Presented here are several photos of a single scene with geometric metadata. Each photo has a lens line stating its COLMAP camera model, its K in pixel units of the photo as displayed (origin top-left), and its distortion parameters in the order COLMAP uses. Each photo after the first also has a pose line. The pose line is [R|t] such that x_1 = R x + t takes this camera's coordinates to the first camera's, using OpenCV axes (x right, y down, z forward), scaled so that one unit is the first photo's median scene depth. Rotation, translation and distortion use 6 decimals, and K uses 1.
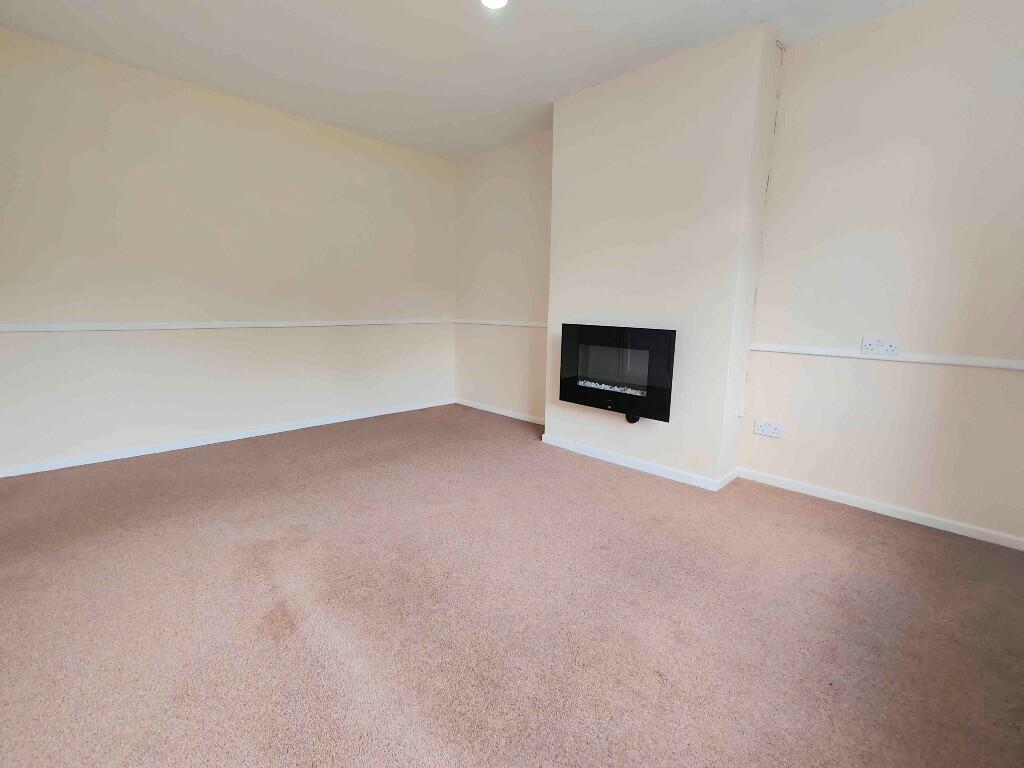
lens RADIAL K [[449.8, 0, 509.9], [0, 449.8, 383.8], [0, 0, 1]] dist [-0.001400, 0.000466]
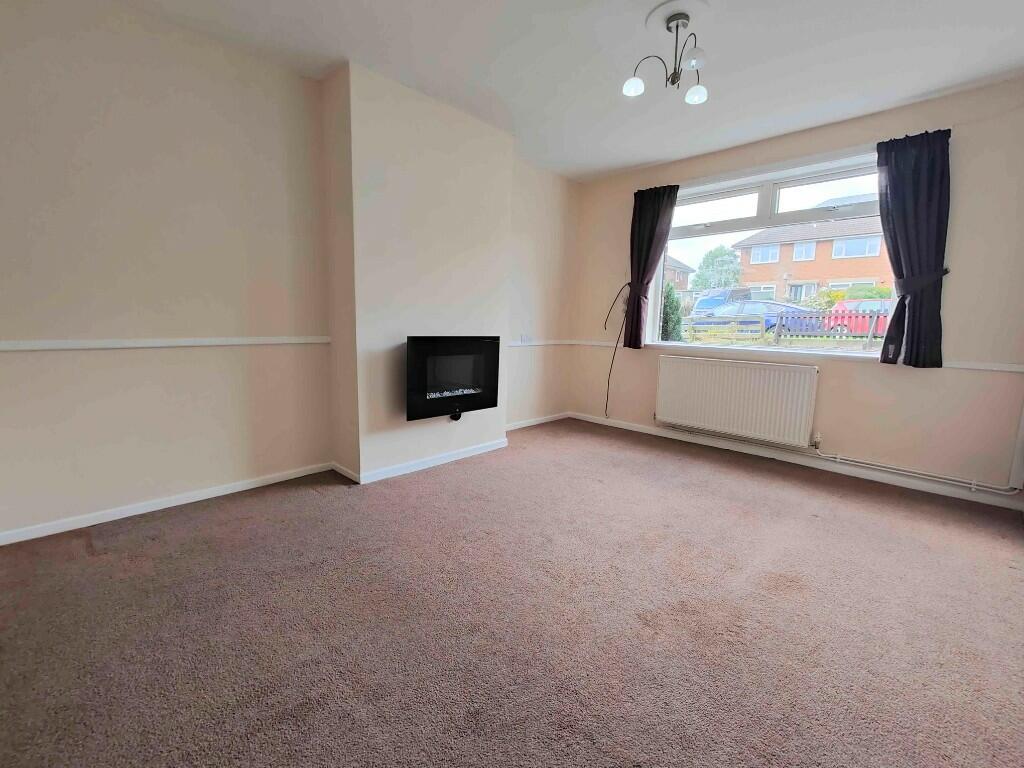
lens RADIAL K [[449.8, 0, 512.3], [0, 449.8, 375.2], [0, 0, 1]] dist [-0.001400, 0.000466]
pose [[-0.007050, -0.136250, 0.990649, -0.835650], [0.144553, 0.980130, 0.135832, -0.157802], [-0.989472, 0.144159, 0.012785, 0.831916]]
